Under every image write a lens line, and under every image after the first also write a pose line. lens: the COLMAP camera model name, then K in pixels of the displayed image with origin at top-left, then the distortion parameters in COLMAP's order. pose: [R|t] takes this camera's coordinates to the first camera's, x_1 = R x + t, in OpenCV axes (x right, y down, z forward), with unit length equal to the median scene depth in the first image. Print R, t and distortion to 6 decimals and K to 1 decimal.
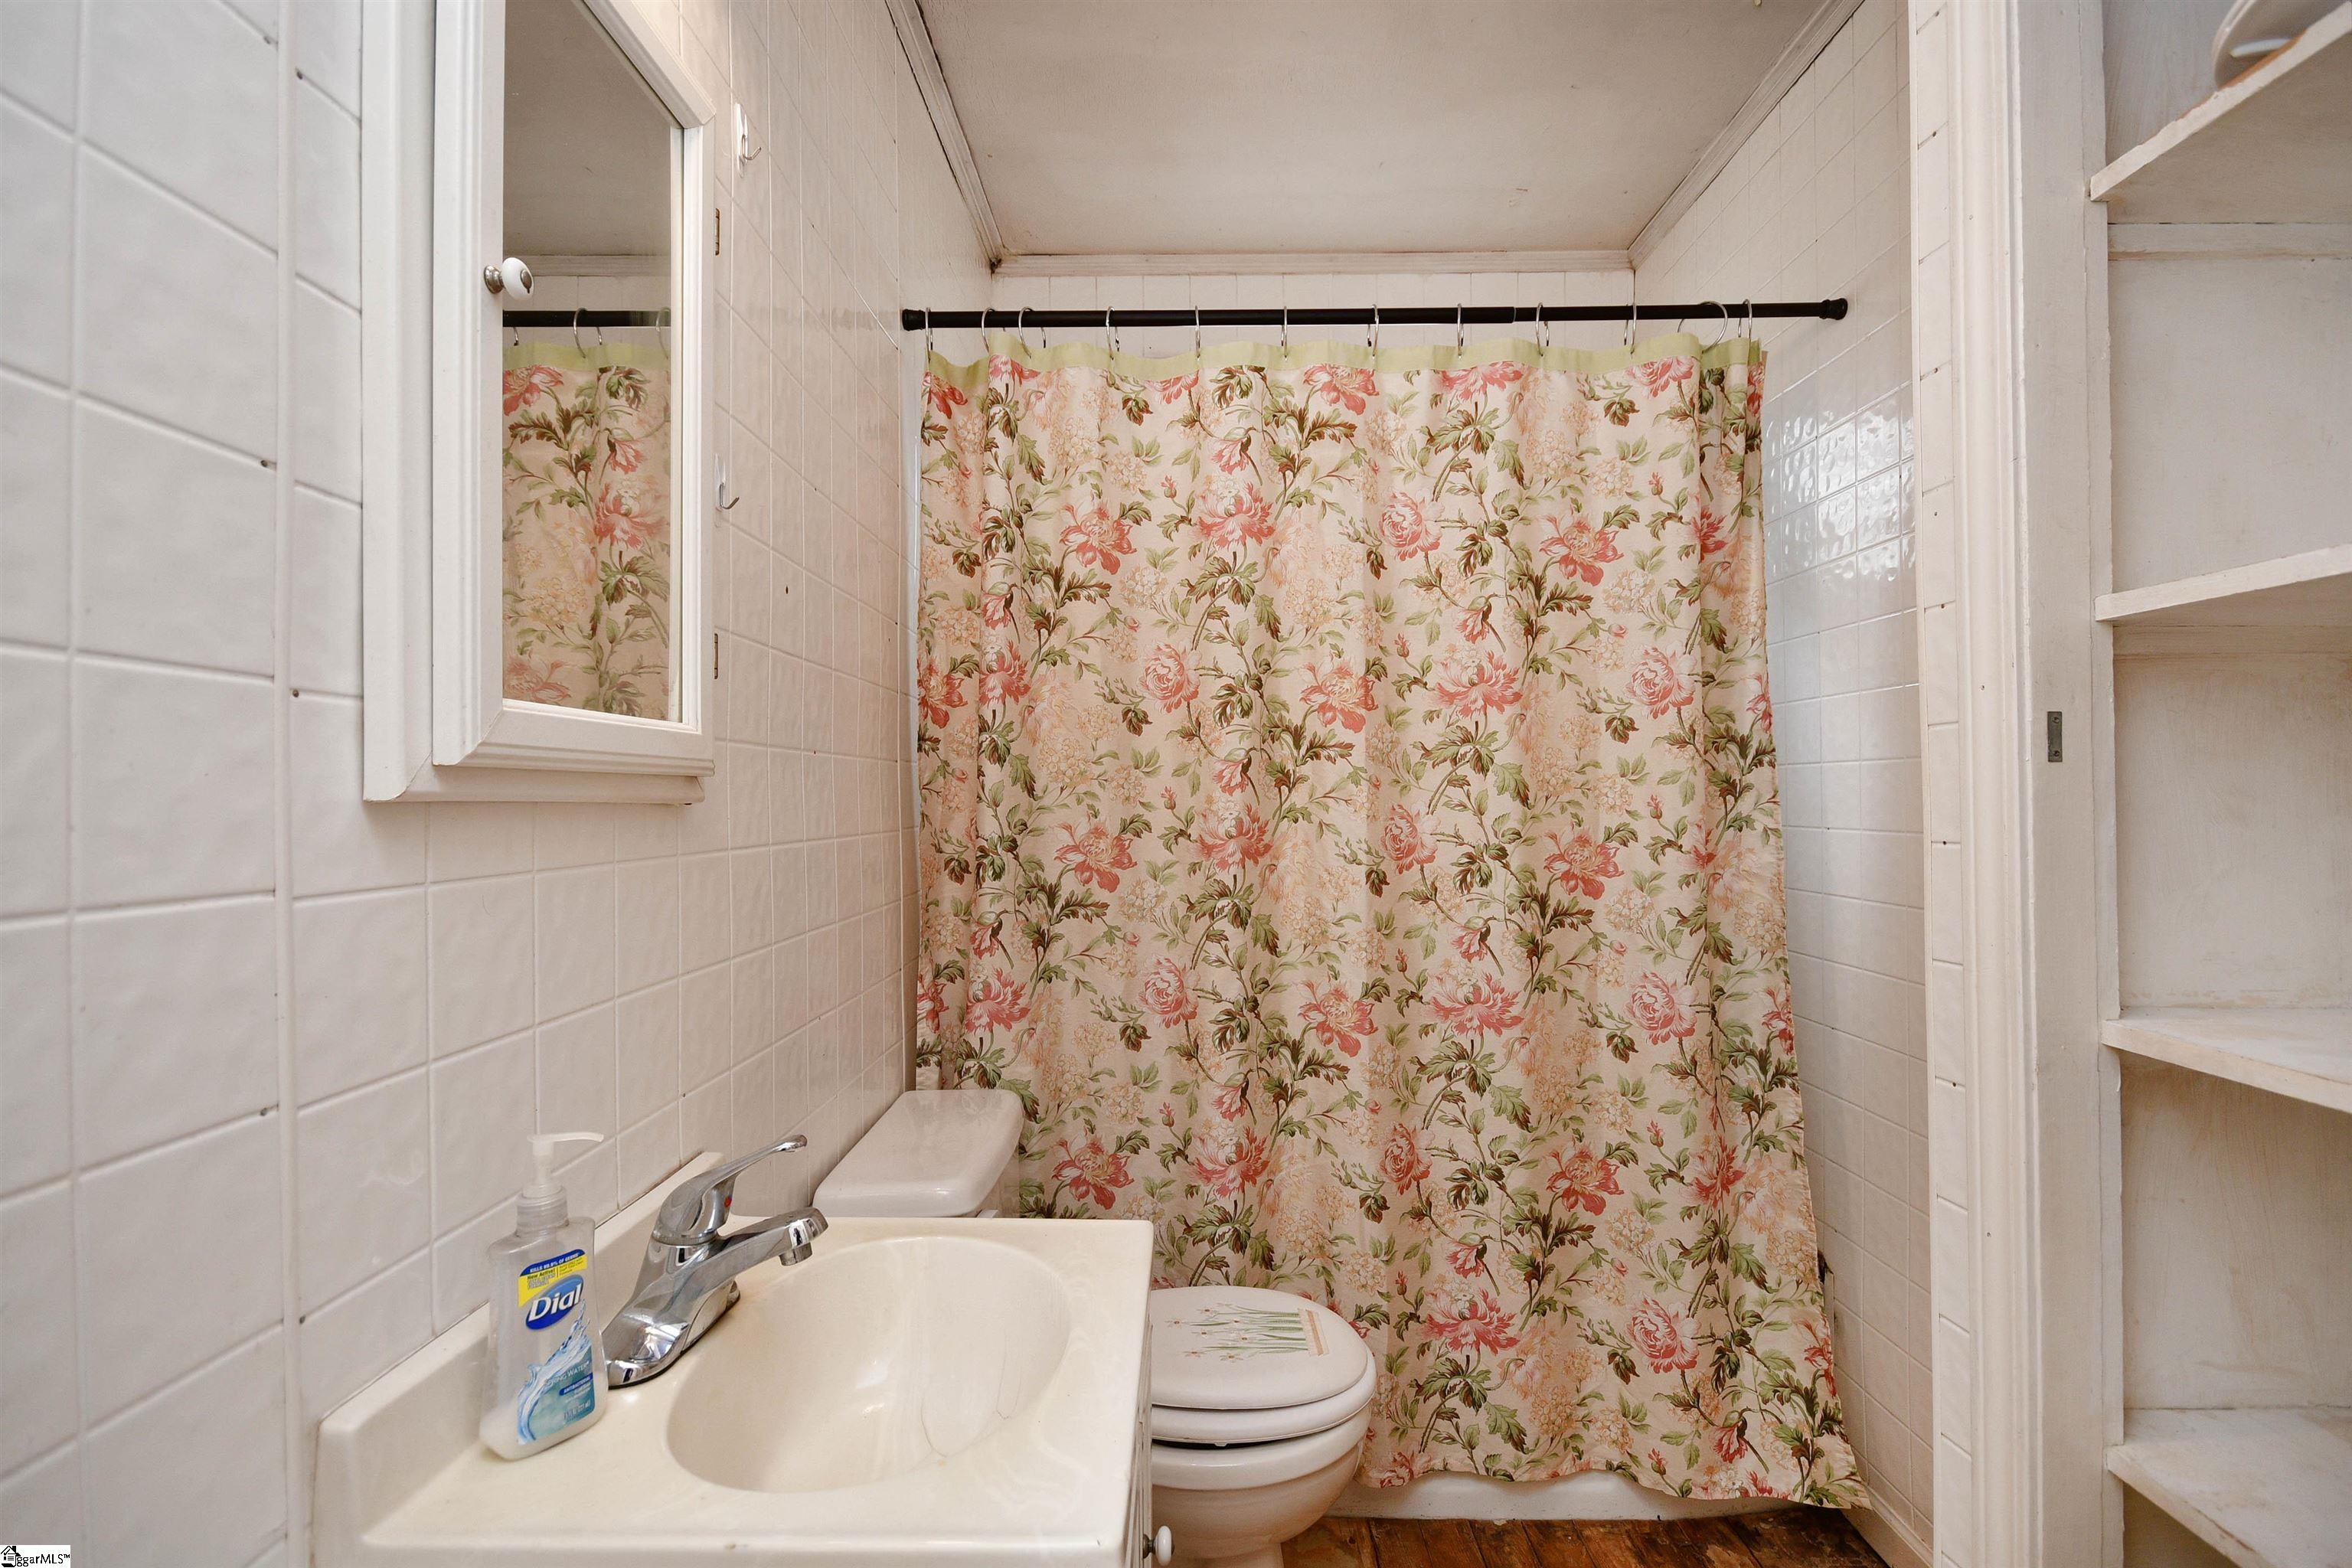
lens RADIAL K [[1153.3, 0, 1189.3], [0, 1153.3, 804.1], [0, 0, 1]] dist [0.004196, 0.000218]
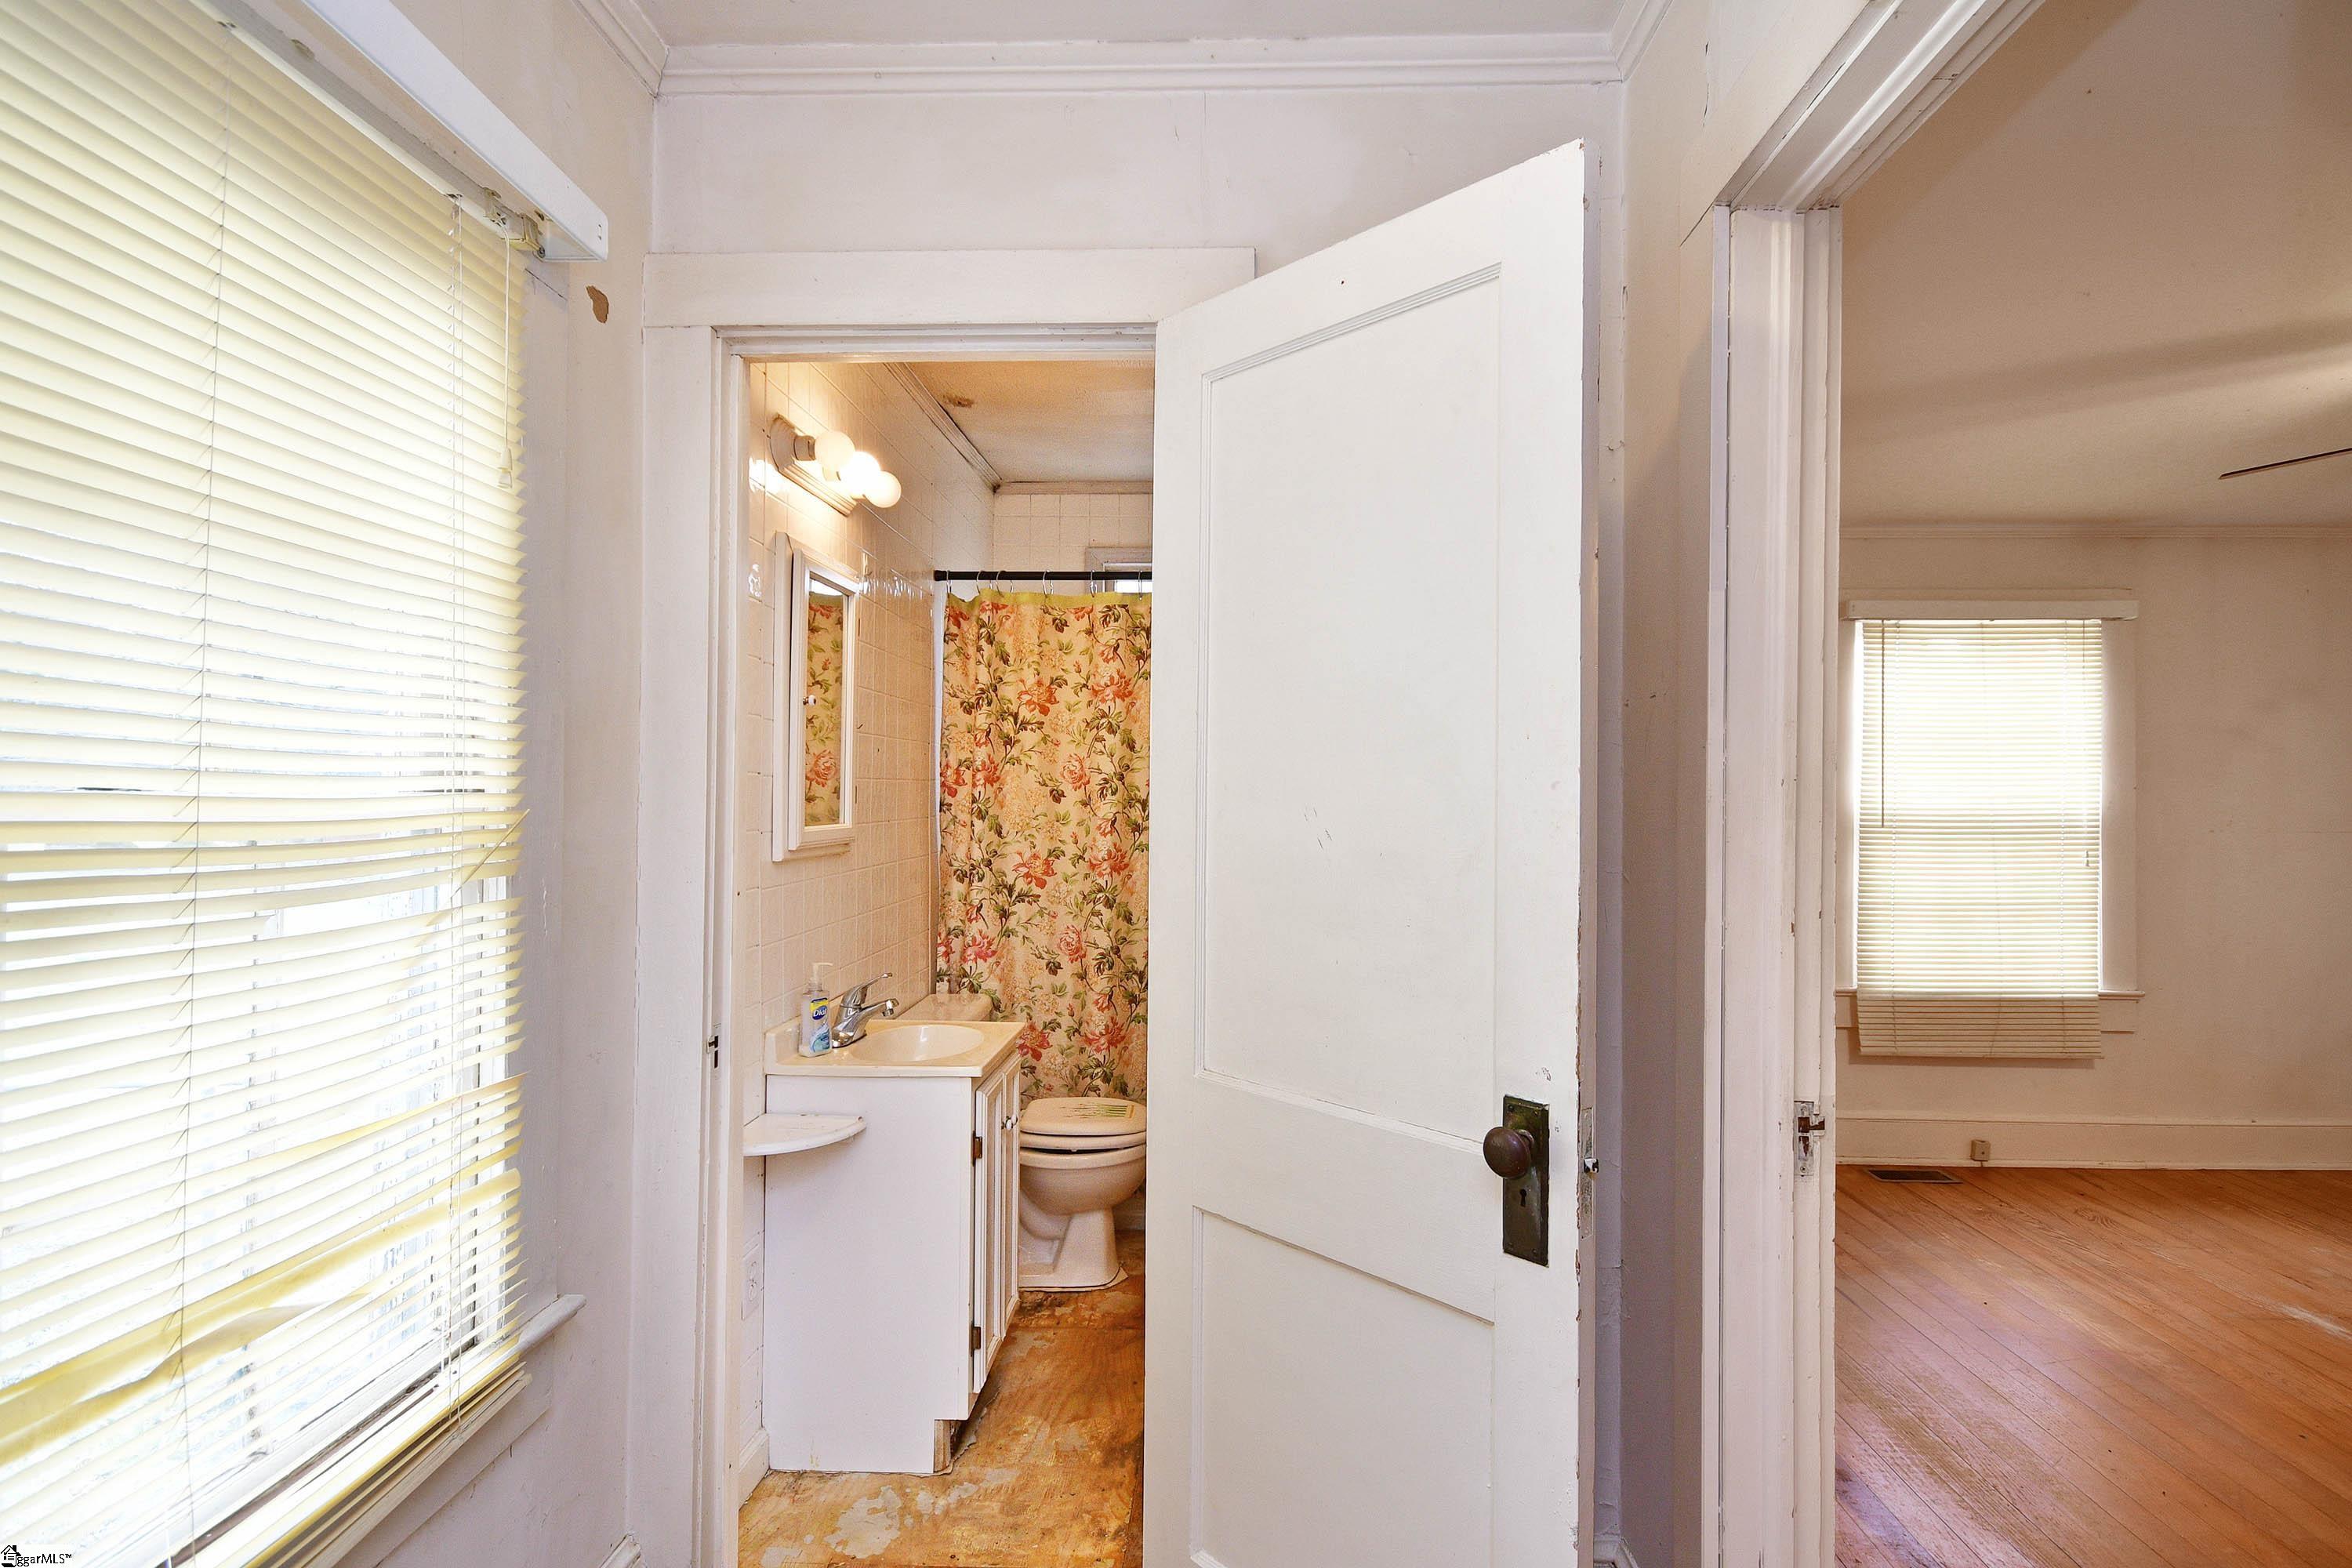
lens RADIAL K [[1153.3, 0, 1172.9], [0, 1153.3, 763.3], [0, 0, 1]] dist [0.004196, 0.000218]
pose [[0.998980, 0.004436, -0.044938, 0.224181], [-0.005850, 0.999490, -0.031384, -0.068183], [0.044776, 0.031615, 0.998497, -0.843525]]
